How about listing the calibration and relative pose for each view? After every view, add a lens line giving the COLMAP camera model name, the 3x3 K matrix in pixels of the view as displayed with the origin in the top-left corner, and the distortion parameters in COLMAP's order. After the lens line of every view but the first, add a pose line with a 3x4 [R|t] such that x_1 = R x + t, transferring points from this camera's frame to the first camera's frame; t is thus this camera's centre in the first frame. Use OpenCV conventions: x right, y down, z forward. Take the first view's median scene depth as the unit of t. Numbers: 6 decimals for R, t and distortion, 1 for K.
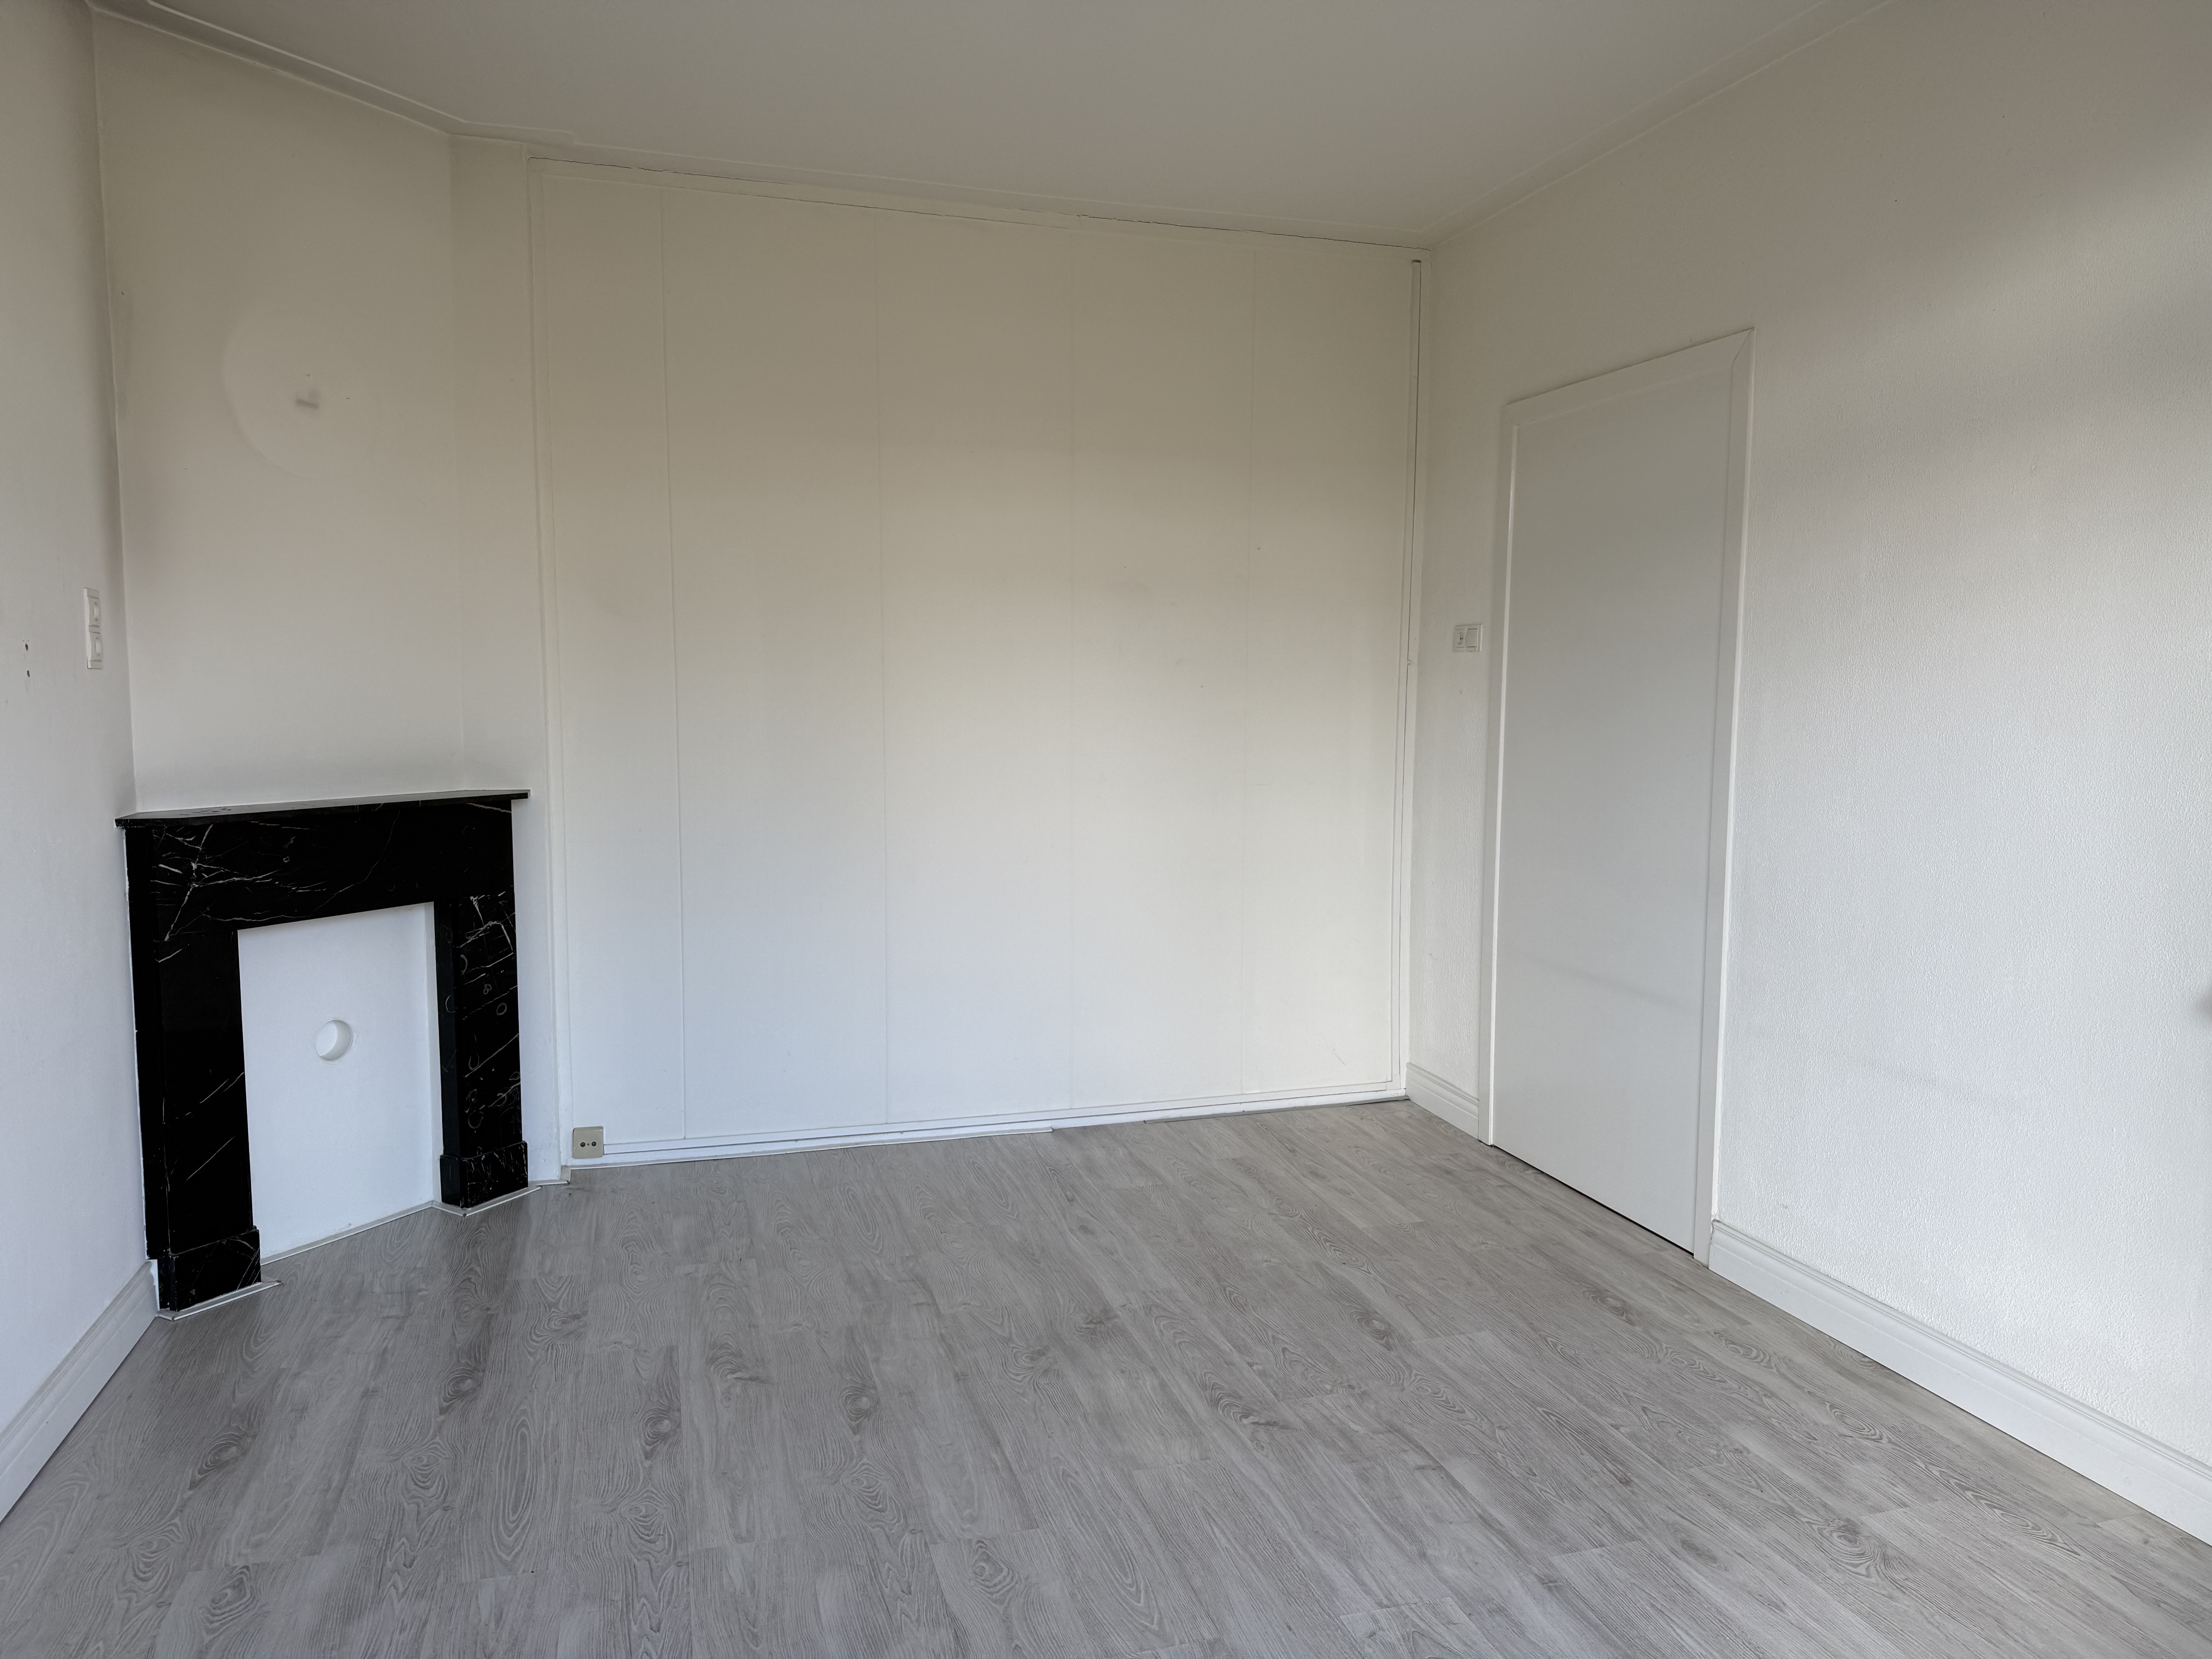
lens RADIAL K [[1540.3, 0, 1106.0], [0, 1540.3, 829.5], [0, 0, 1]] dist [0.040369, -0.001521]
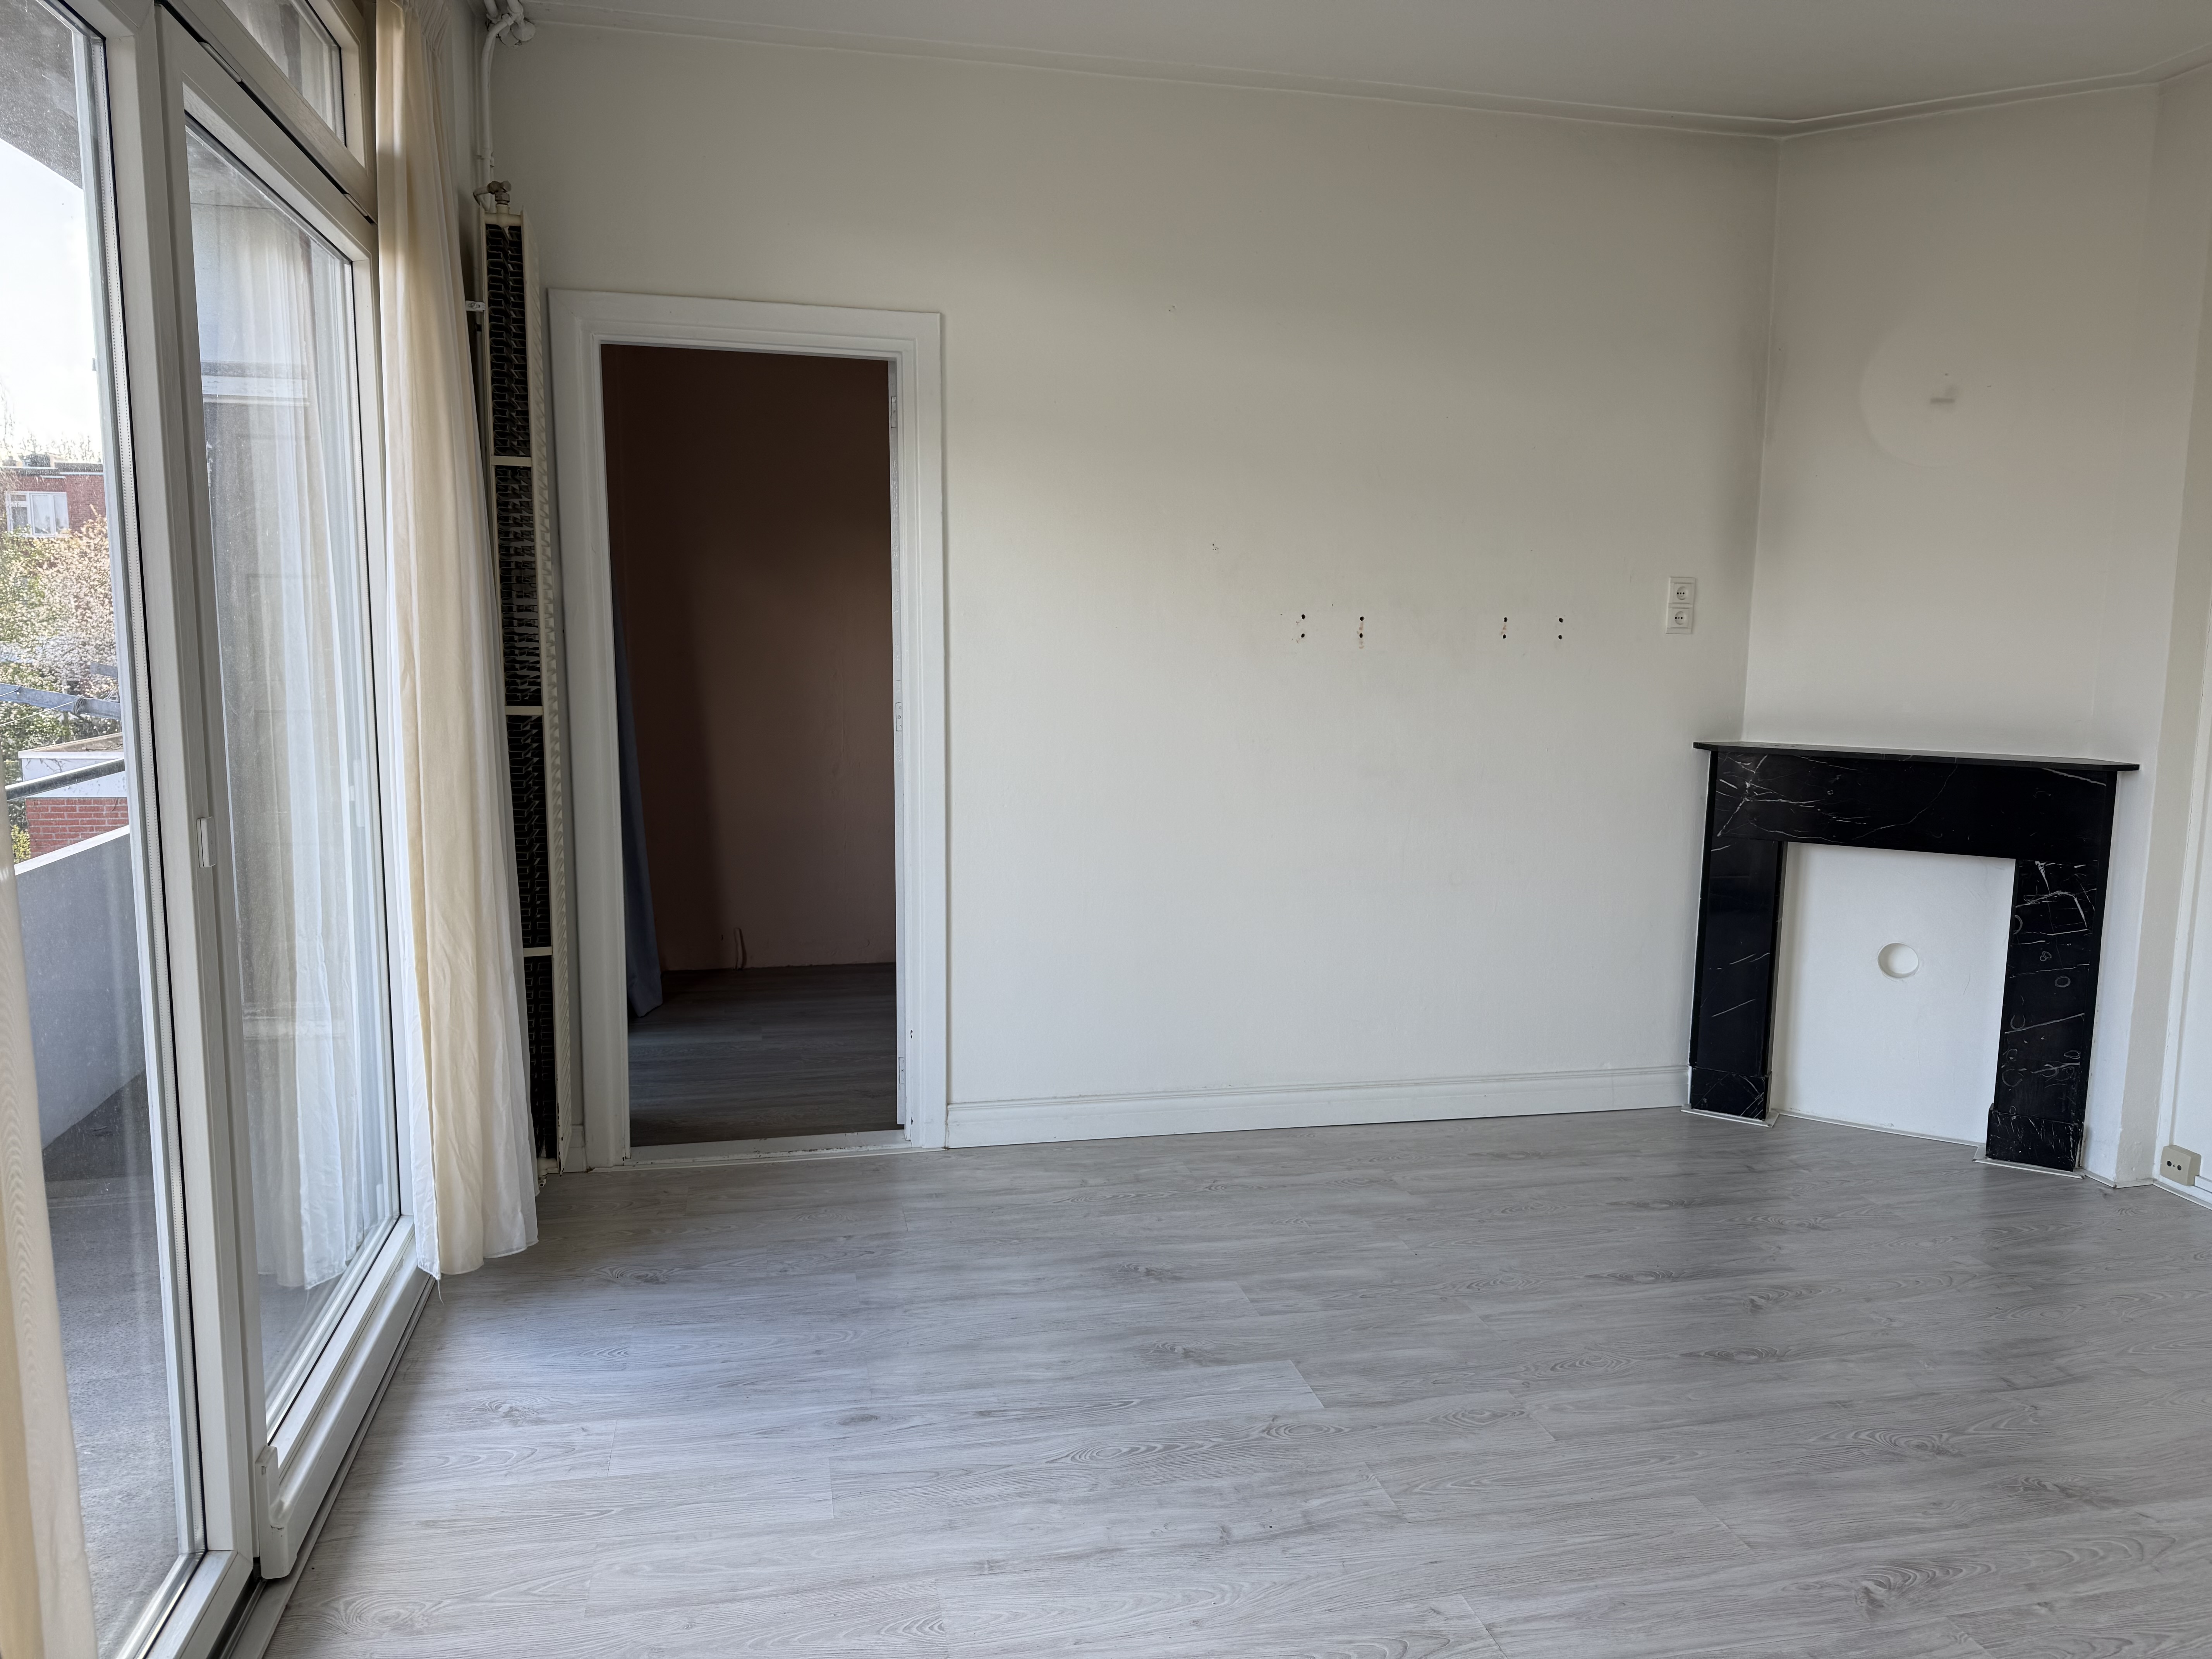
lens RADIAL K [[1571.0, 0, 1106.0], [0, 1571.0, 829.5], [0, 0, 1]] dist [-0.001765, 0.002868]
pose [[-0.072200, 0.121147, -0.990005, 0.770802], [-0.106891, 0.985939, 0.128445, -0.052056], [0.991646, 0.115097, -0.058235, 0.551567]]
